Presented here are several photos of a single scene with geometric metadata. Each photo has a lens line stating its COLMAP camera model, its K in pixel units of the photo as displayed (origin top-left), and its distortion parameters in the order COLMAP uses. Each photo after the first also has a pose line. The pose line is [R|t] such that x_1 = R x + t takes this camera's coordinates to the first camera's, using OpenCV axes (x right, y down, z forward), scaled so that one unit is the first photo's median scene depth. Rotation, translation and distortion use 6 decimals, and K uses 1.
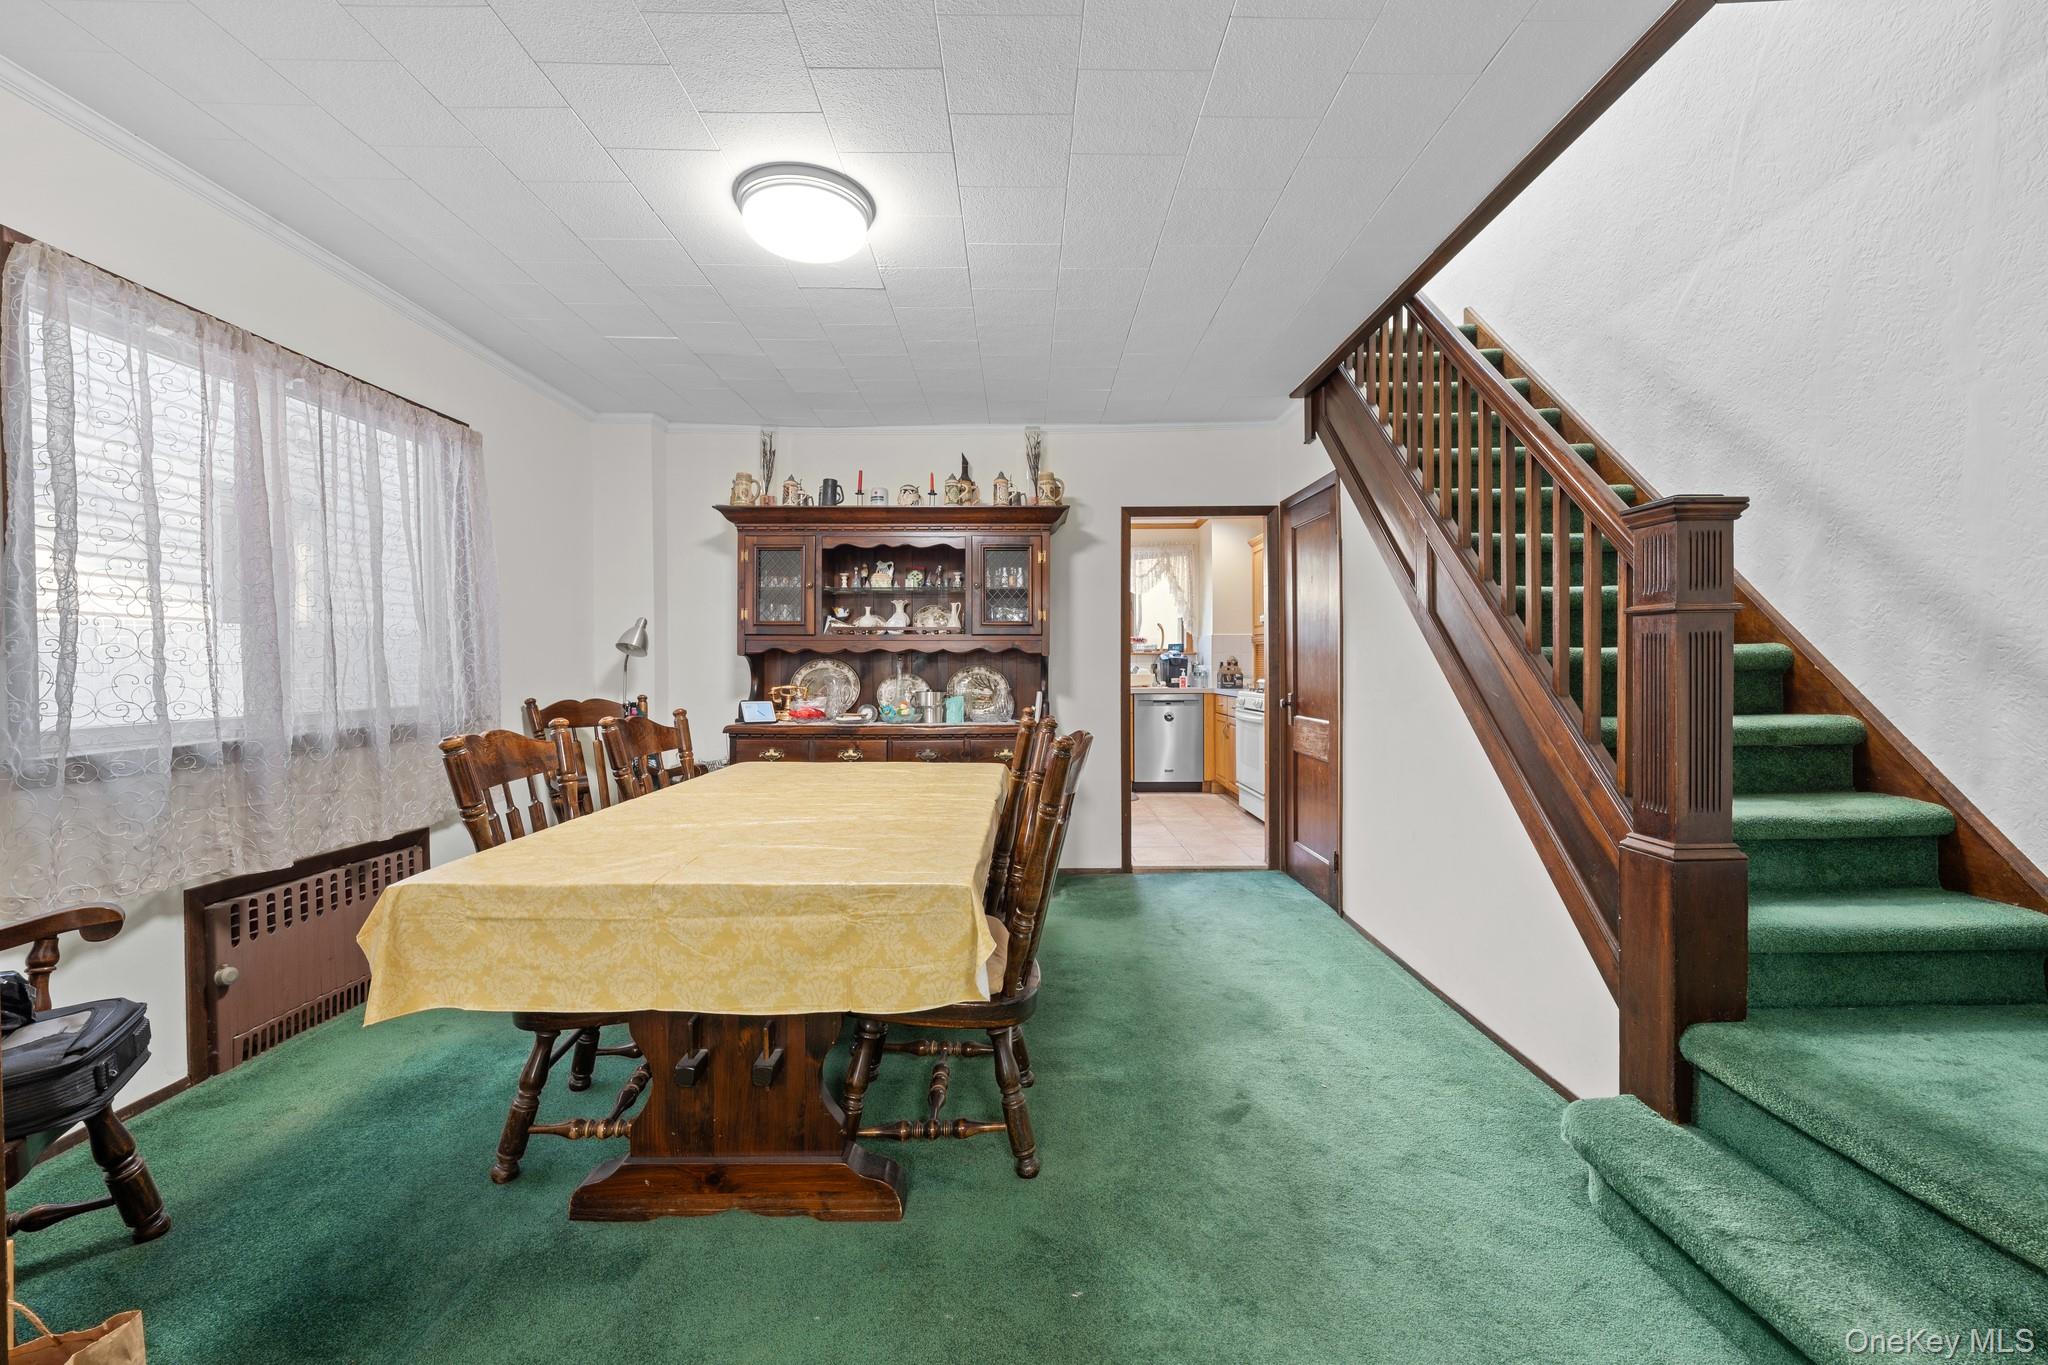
lens RADIAL K [[834.1, 0, 1025.6], [0, 834.1, 677.5], [0, 0, 1]] dist [0.002365, -0.000944]
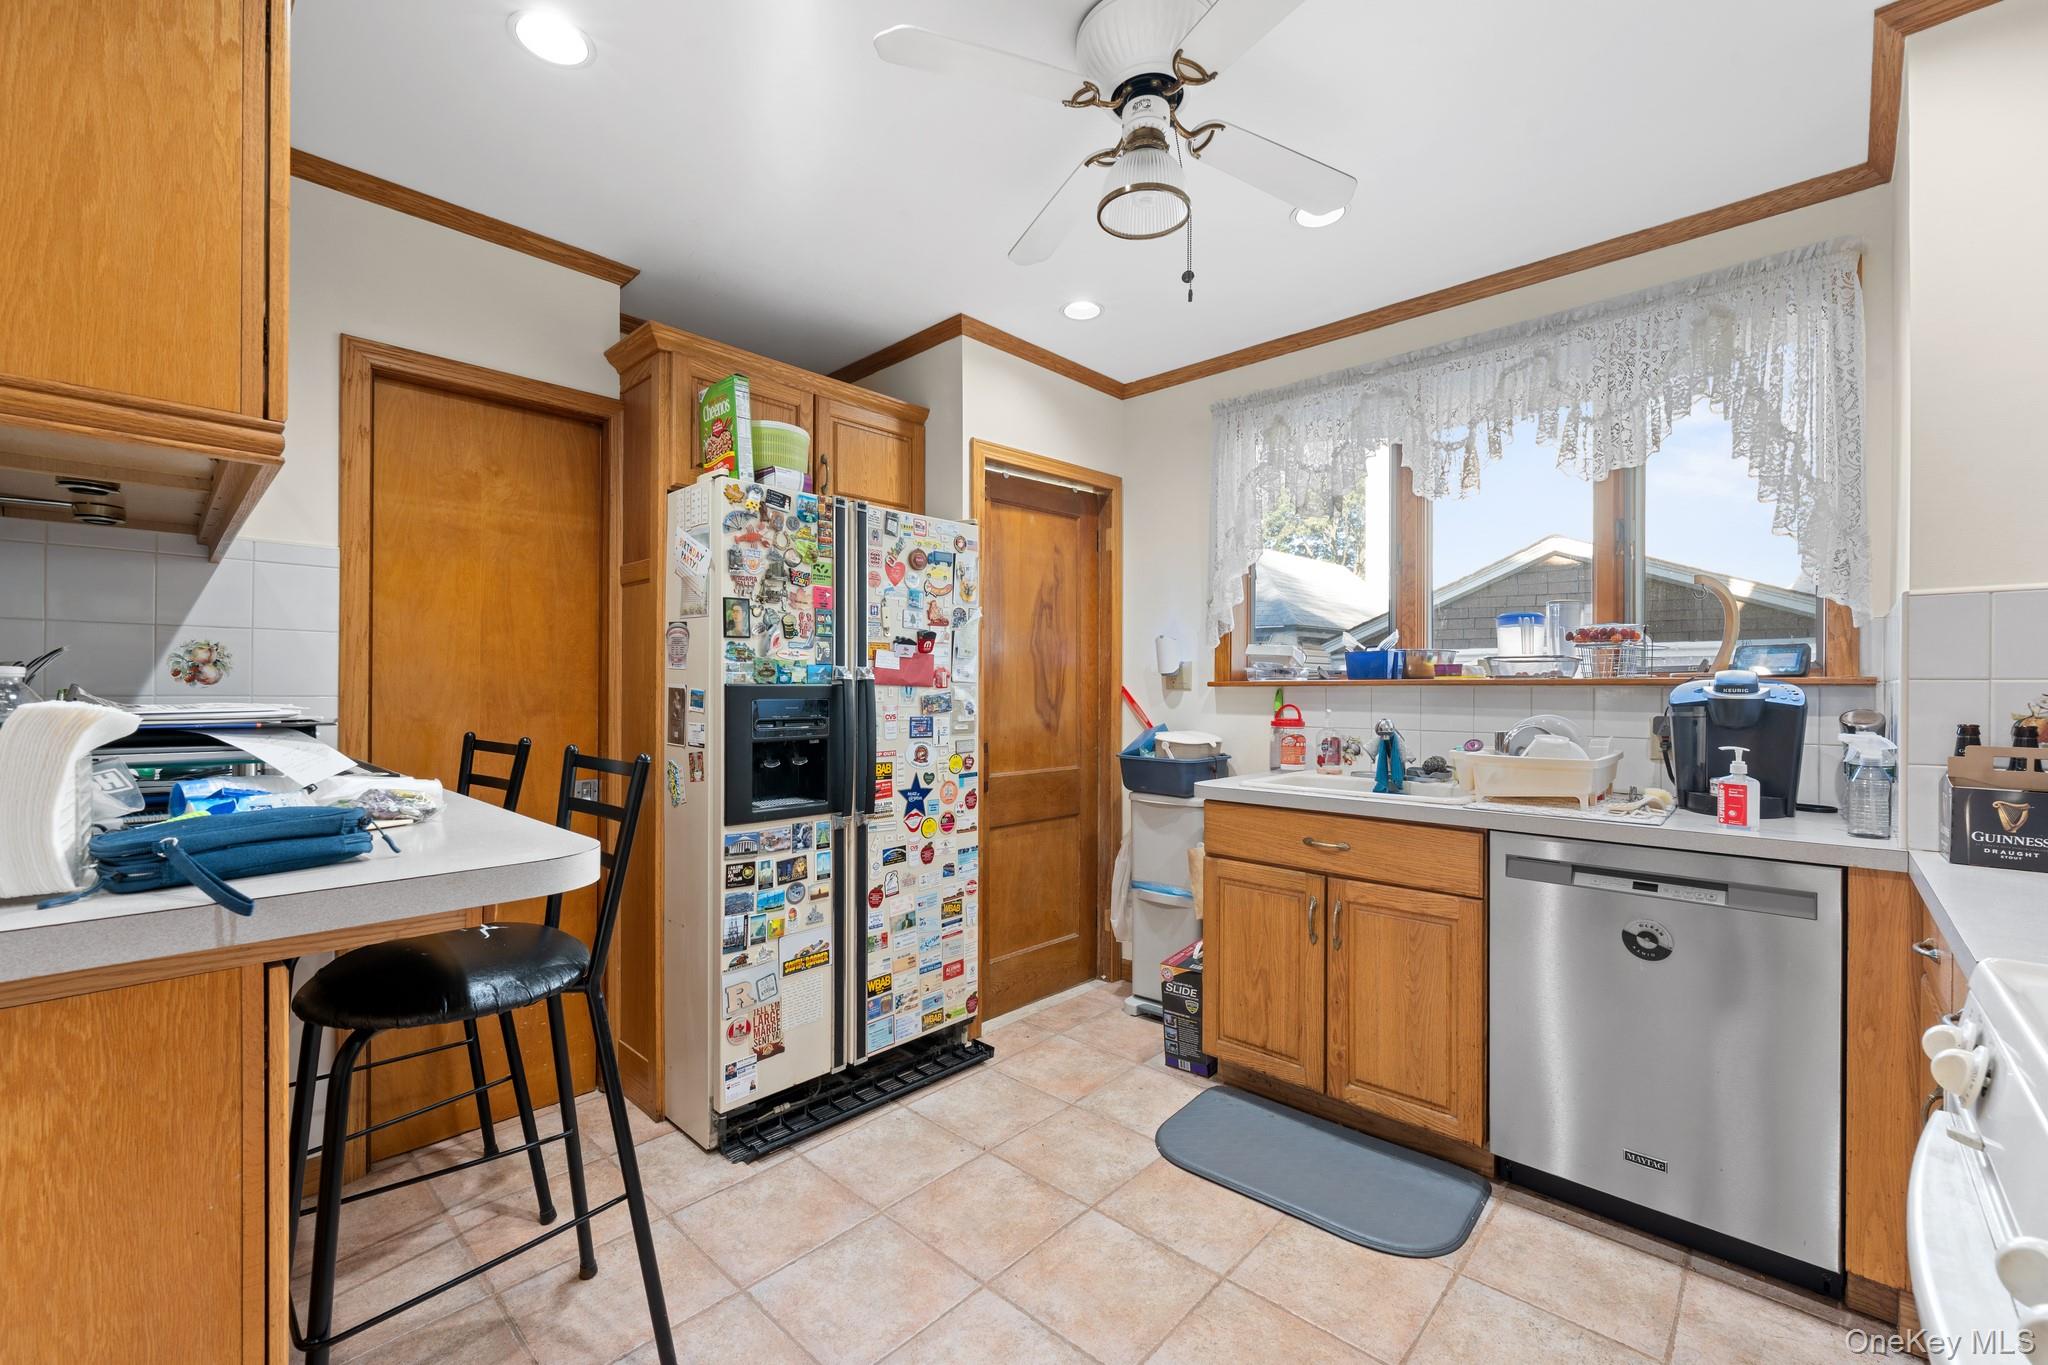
lens RADIAL K [[834.1, 0, 1015.5], [0, 834.1, 688.8], [0, 0, 1]] dist [0.002365, -0.000944]
pose [[0.721976, 0.013204, -0.691793, 0.209521], [-0.020433, 0.999789, -0.002242, -0.021815], [0.691617, 0.015754, 0.722093, 0.687926]]
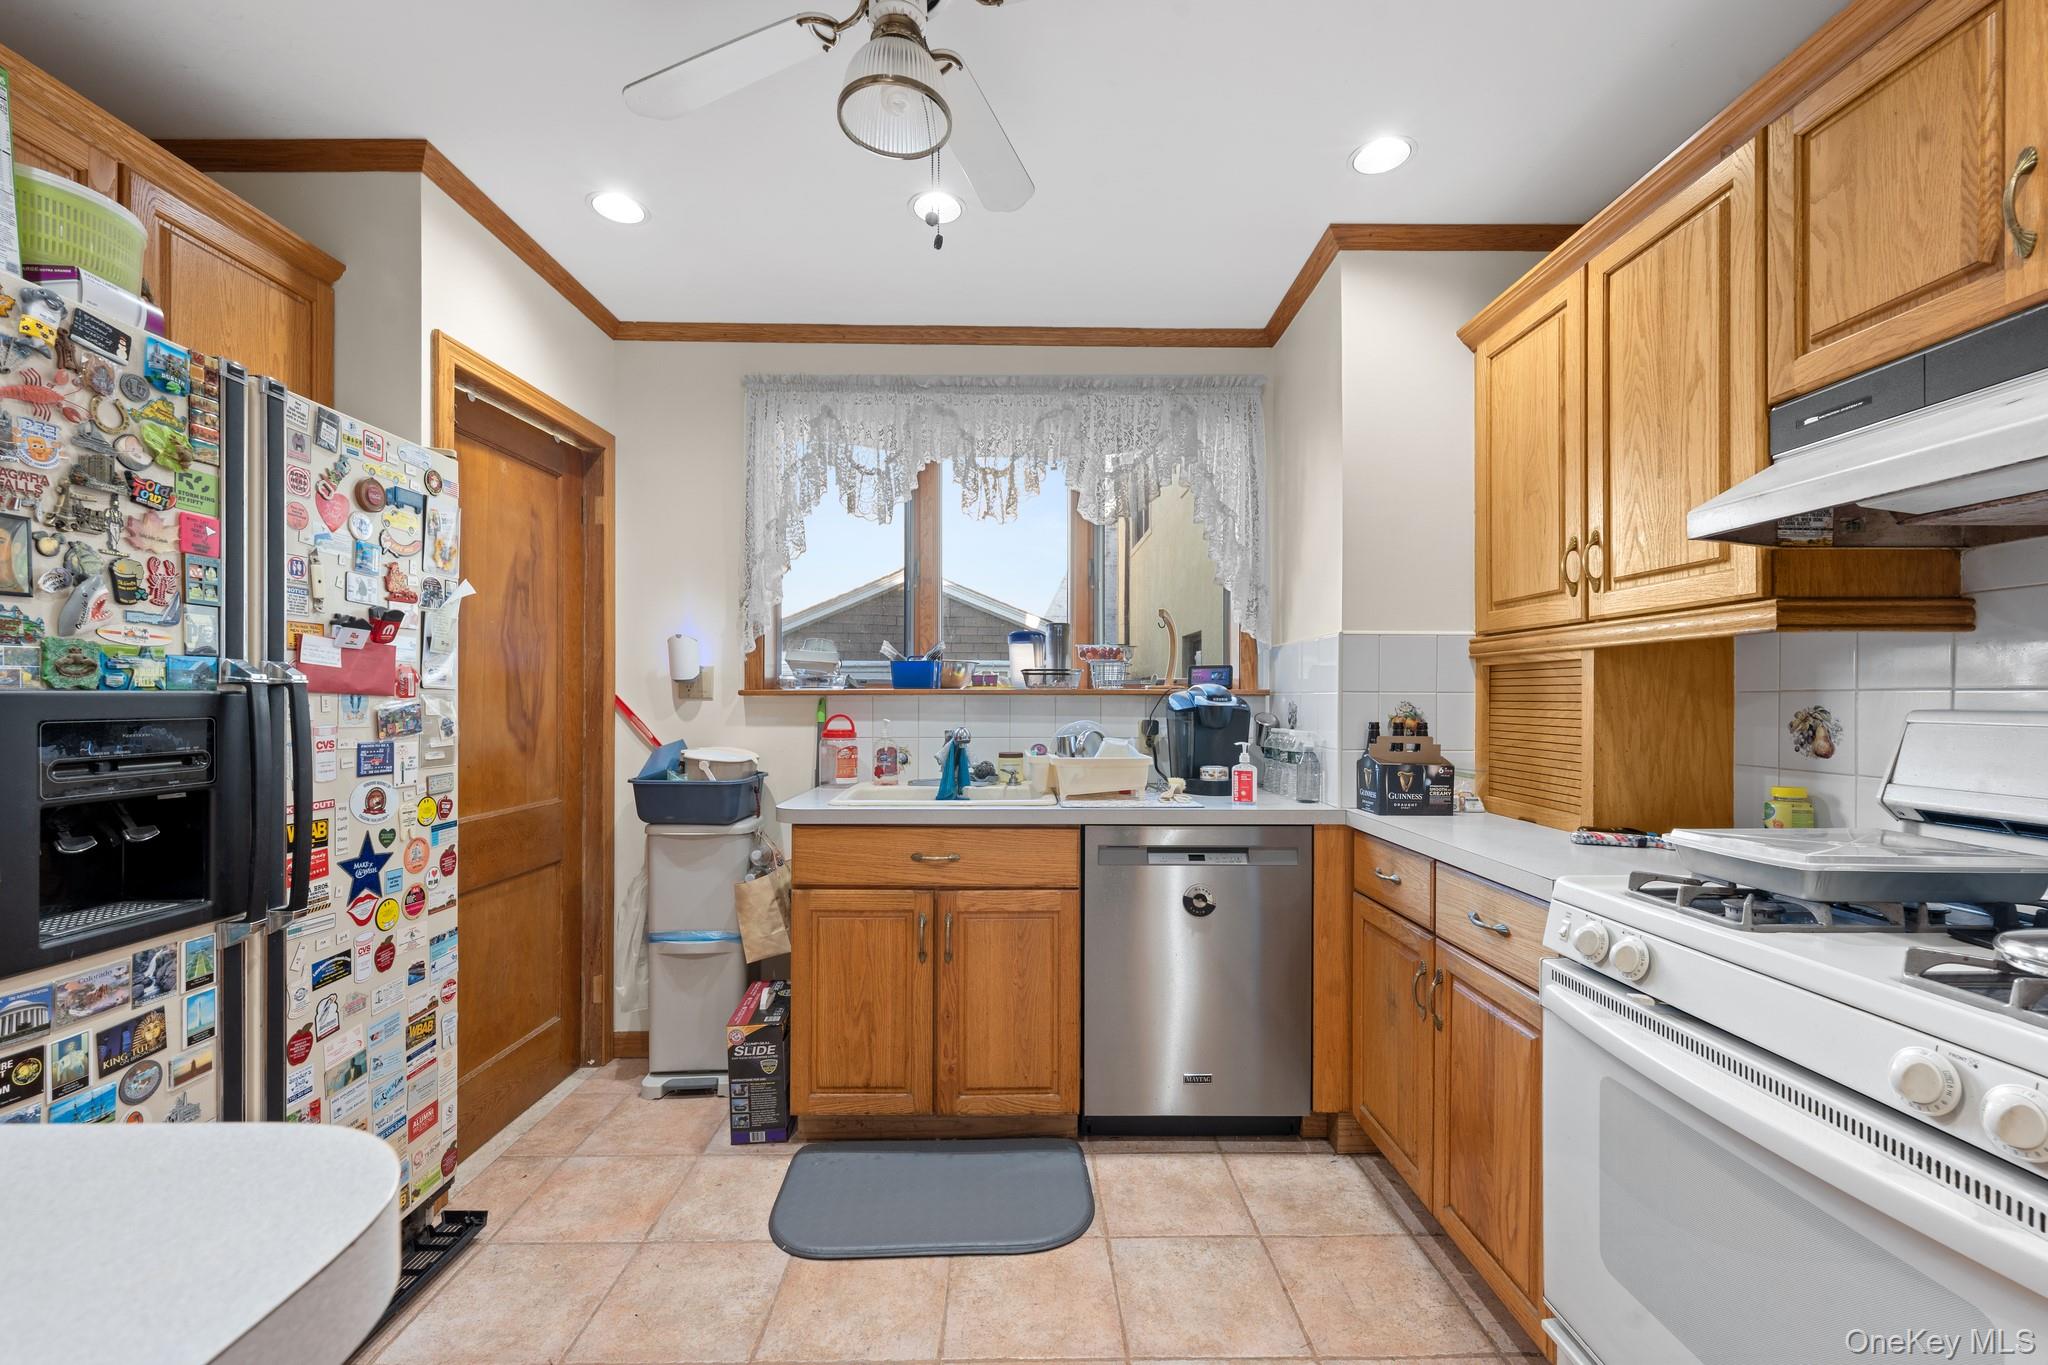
lens RADIAL K [[834.1, 0, 1020.5], [0, 834.1, 697.5], [0, 0, 1]] dist [0.002365, -0.000944]
pose [[0.999907, 0.013382, 0.002475, 0.104952], [-0.013344, 0.999799, -0.014945, -0.021038], [-0.002674, 0.014911, 0.999885, 0.689308]]
